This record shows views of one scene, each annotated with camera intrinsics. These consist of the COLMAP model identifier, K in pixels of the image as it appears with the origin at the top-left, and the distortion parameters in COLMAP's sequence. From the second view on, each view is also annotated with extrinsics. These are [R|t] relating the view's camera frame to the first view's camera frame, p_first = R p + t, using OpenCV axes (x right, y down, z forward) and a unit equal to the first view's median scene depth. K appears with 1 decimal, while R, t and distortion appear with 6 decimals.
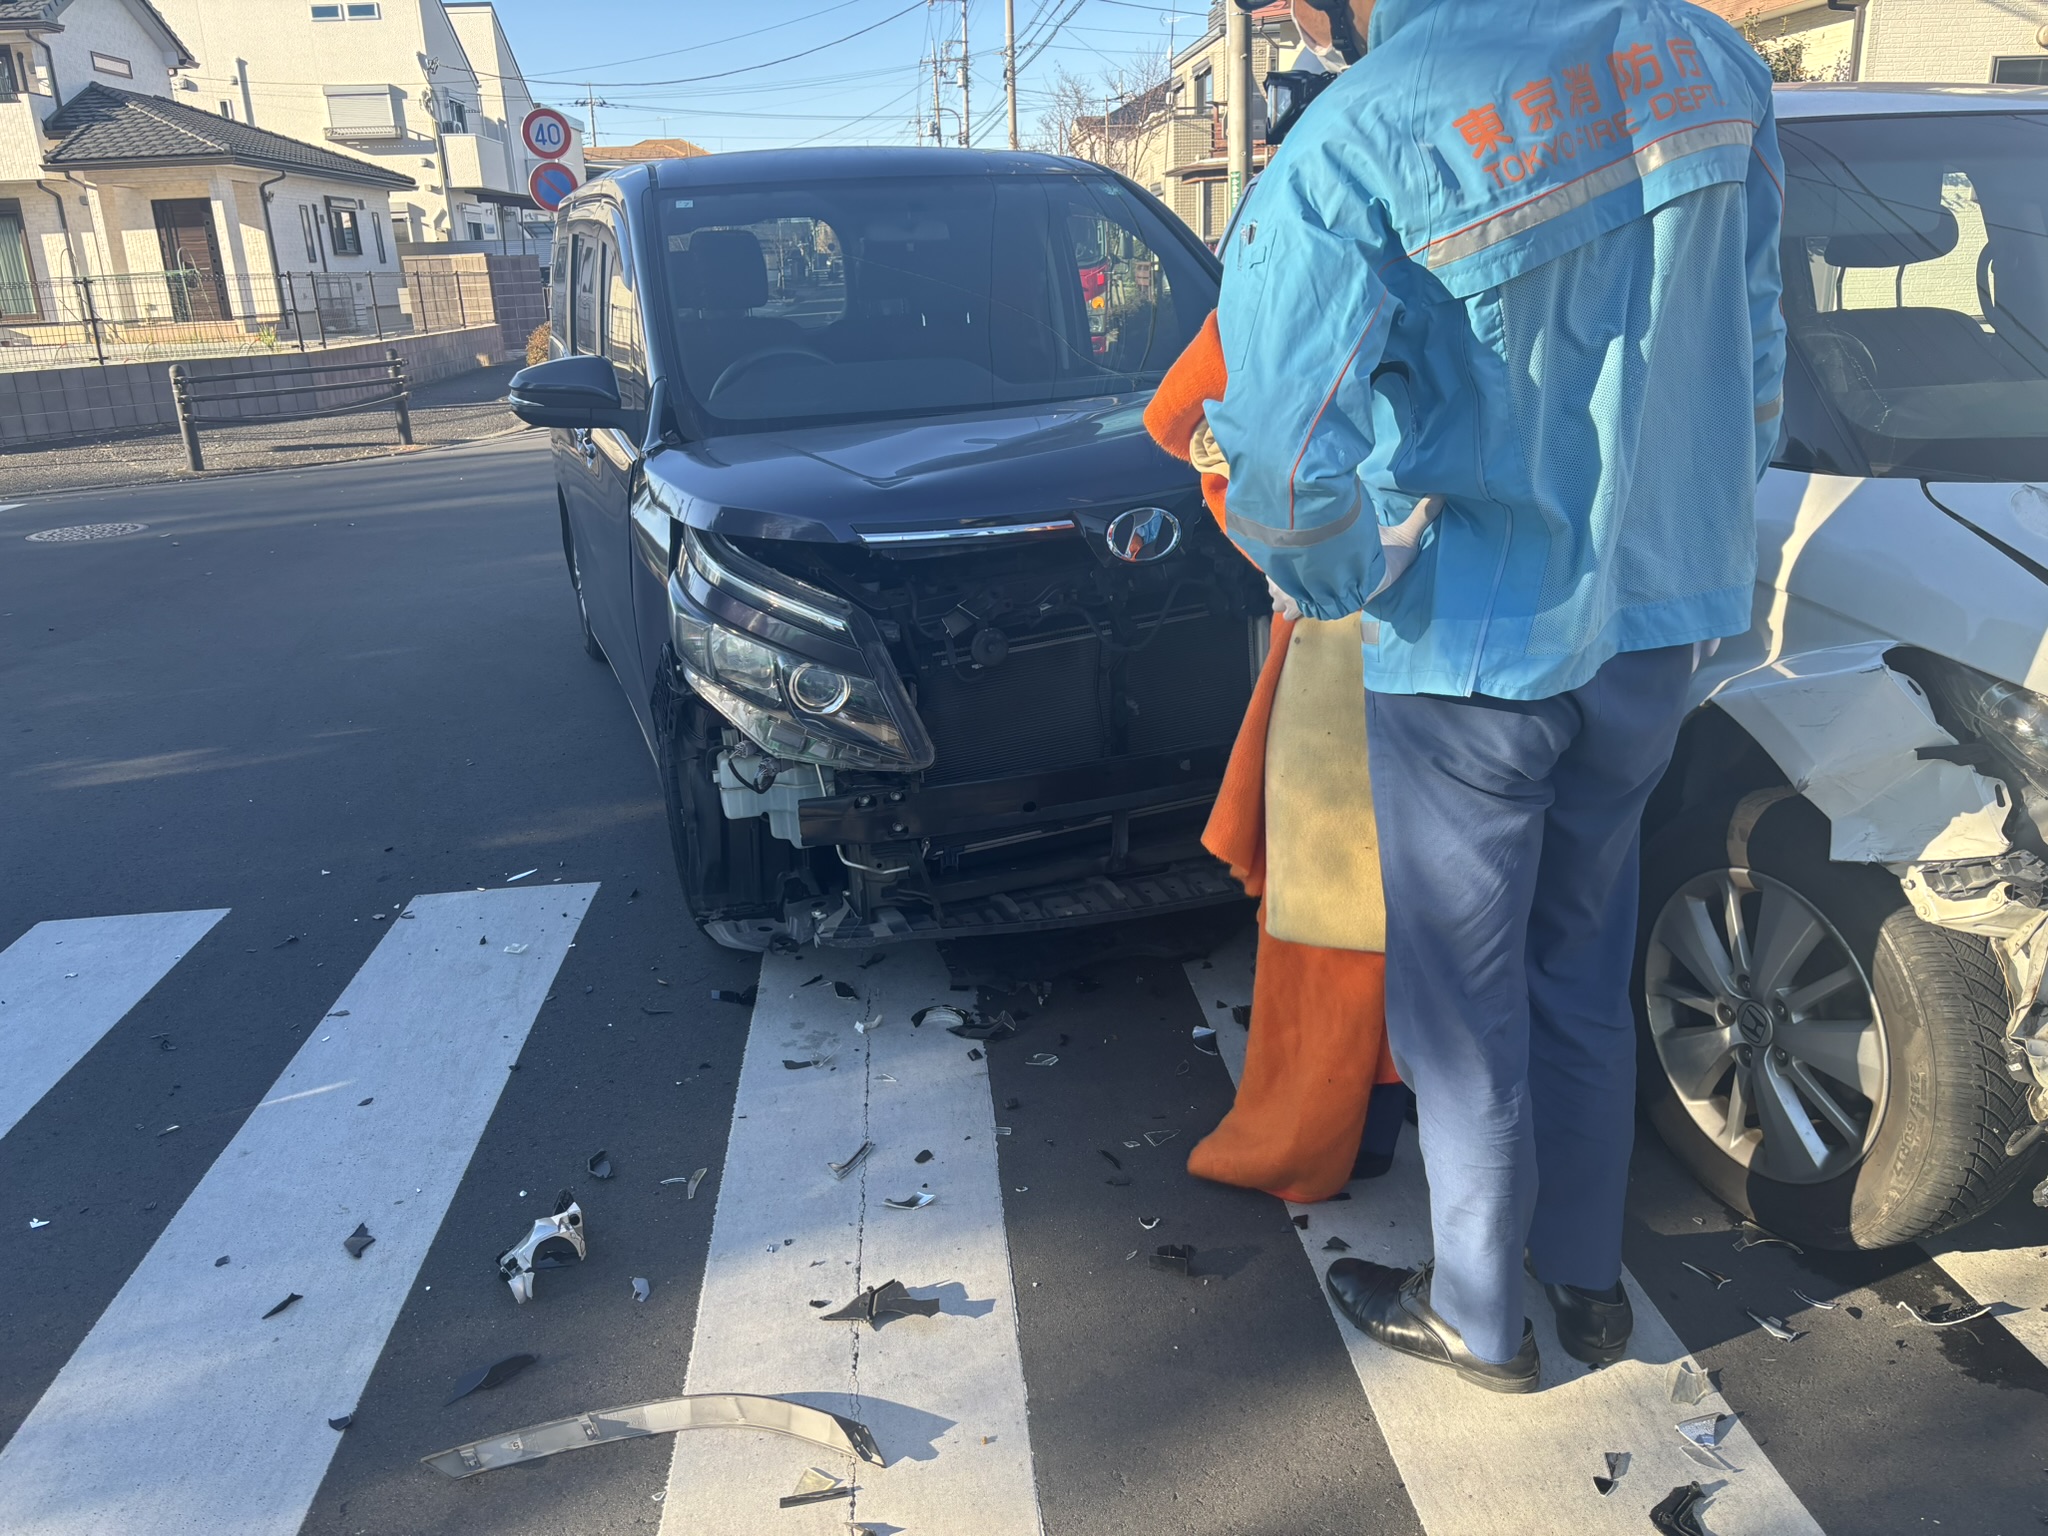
lens RADIAL K [[1564.3, 0, 1022.4], [0, 1564.3, 775.1], [0, 0, 1]] dist [0.069314, -0.090920]
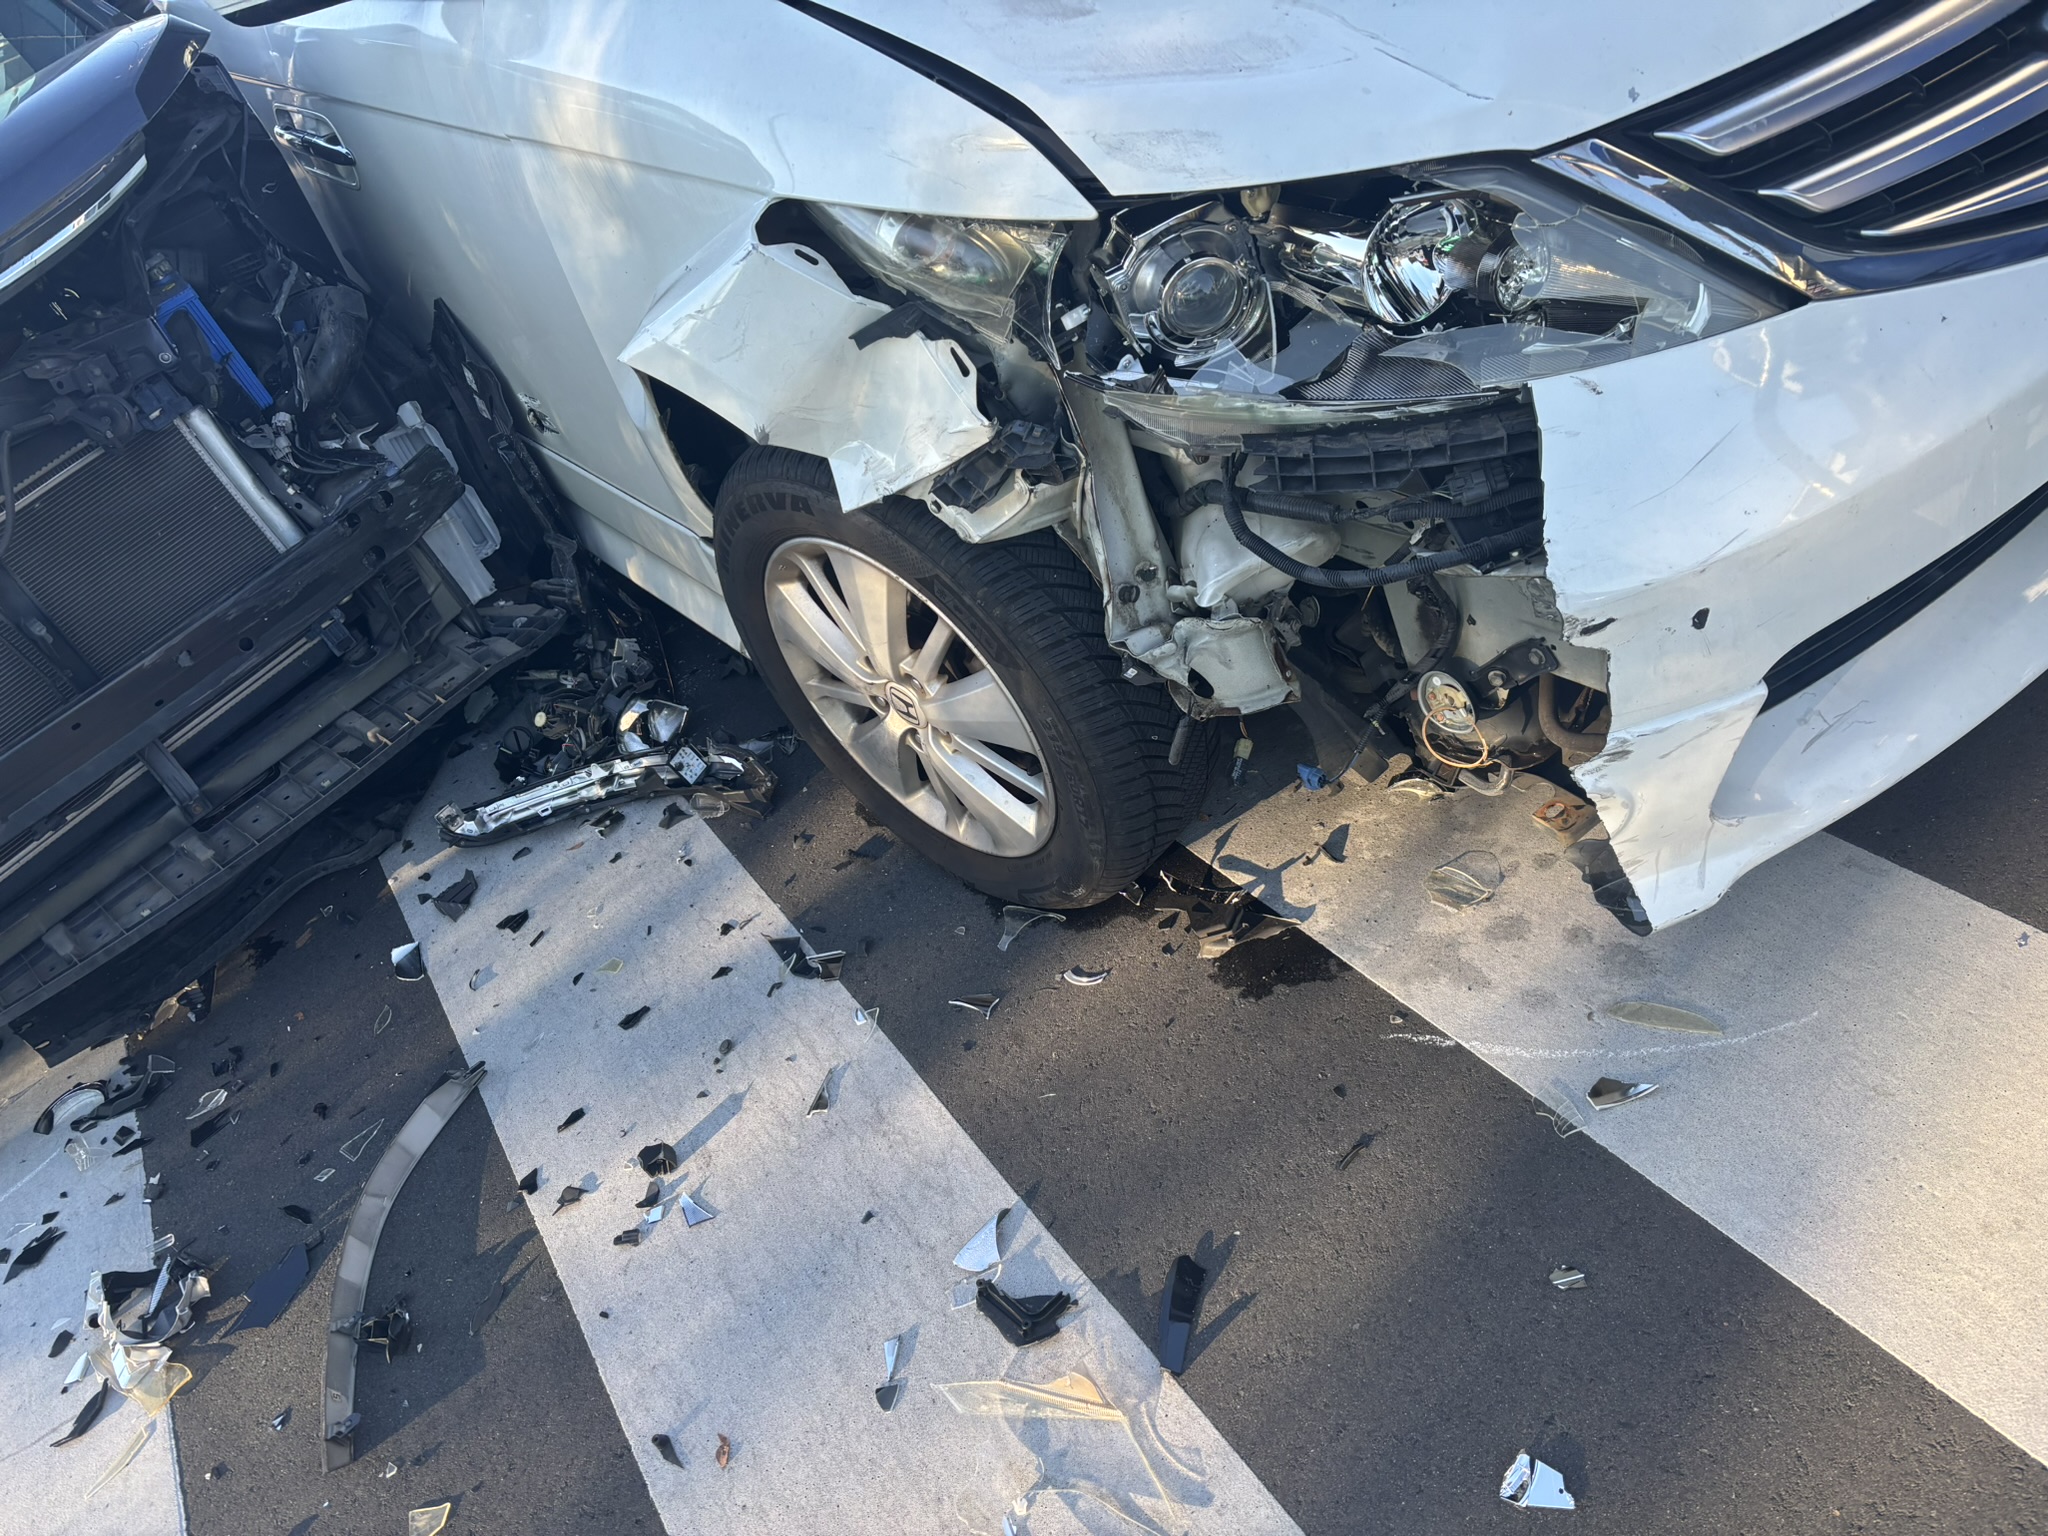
lens RADIAL K [[1556.9, 0, 1024.0], [0, 1556.9, 768.0], [0, 0, 1]] dist [0.017890, -0.015035]
pose [[0.853966, -0.476073, 0.209991, 0.273051], [0.411245, 0.864781, 0.288154, -0.013313], [-0.318778, -0.159716, 0.934276, 0.199581]]
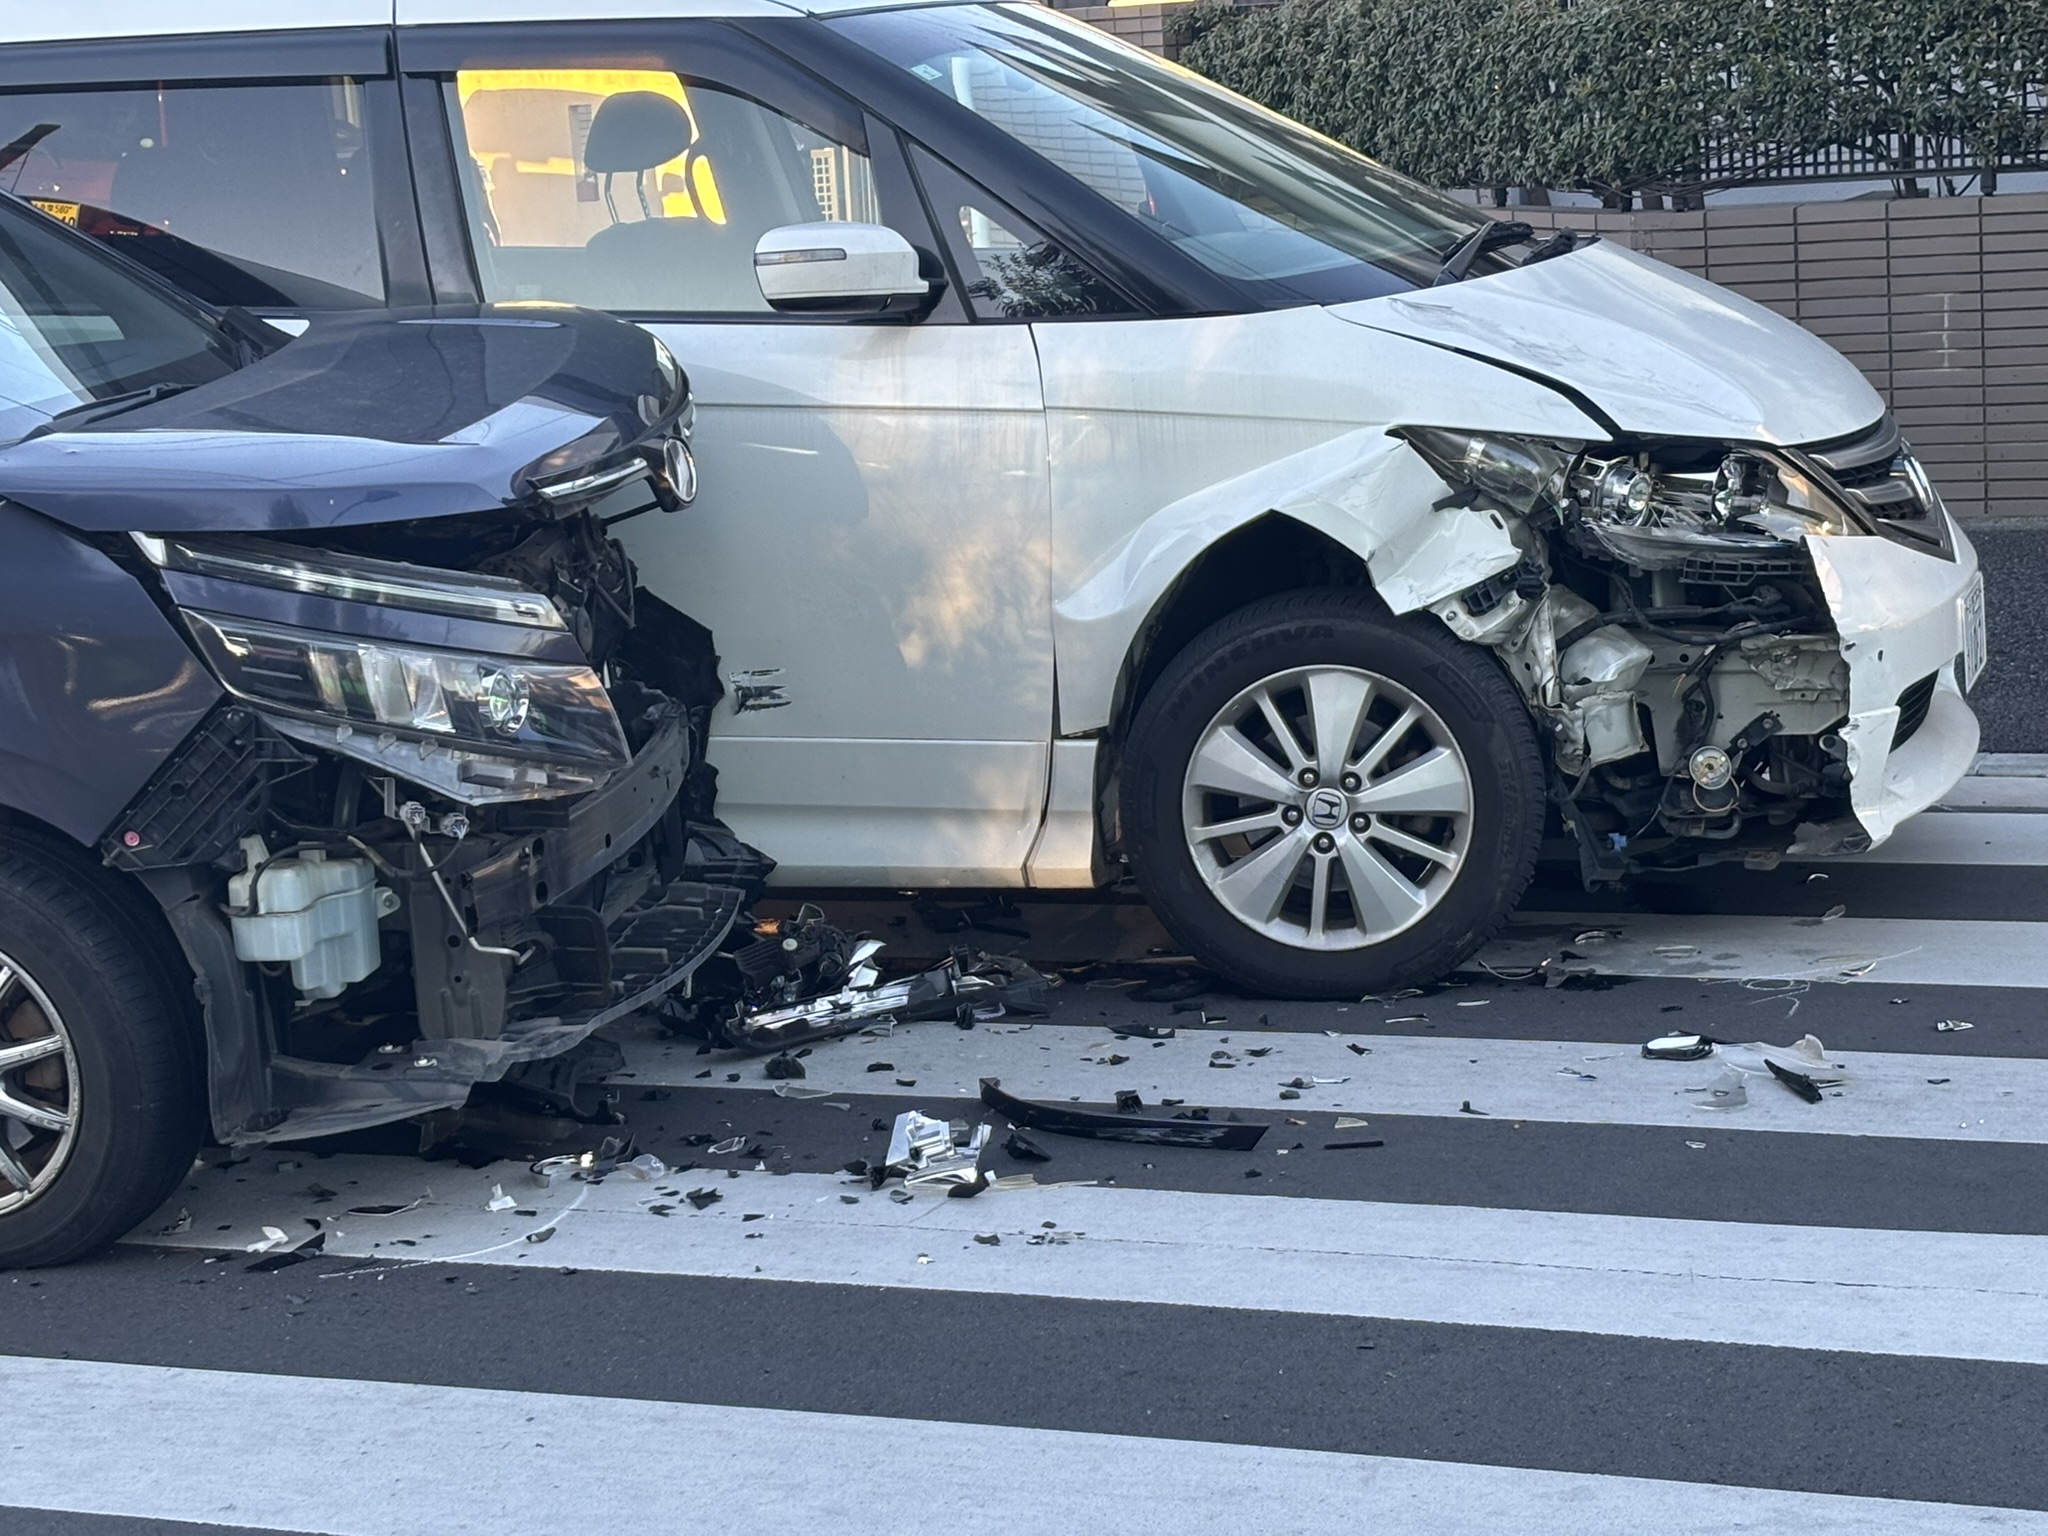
lens RADIAL K [[4316.2, 0, 1102.0], [0, 4316.2, 770.3], [0, 0, 1]] dist [0.110125, -0.575240]
pose [[0.467817, -0.171362, 0.867054, -1.744953], [0.327575, 0.944773, 0.009980, 0.042580], [-0.820879, 0.279356, 0.498115, -0.279481]]
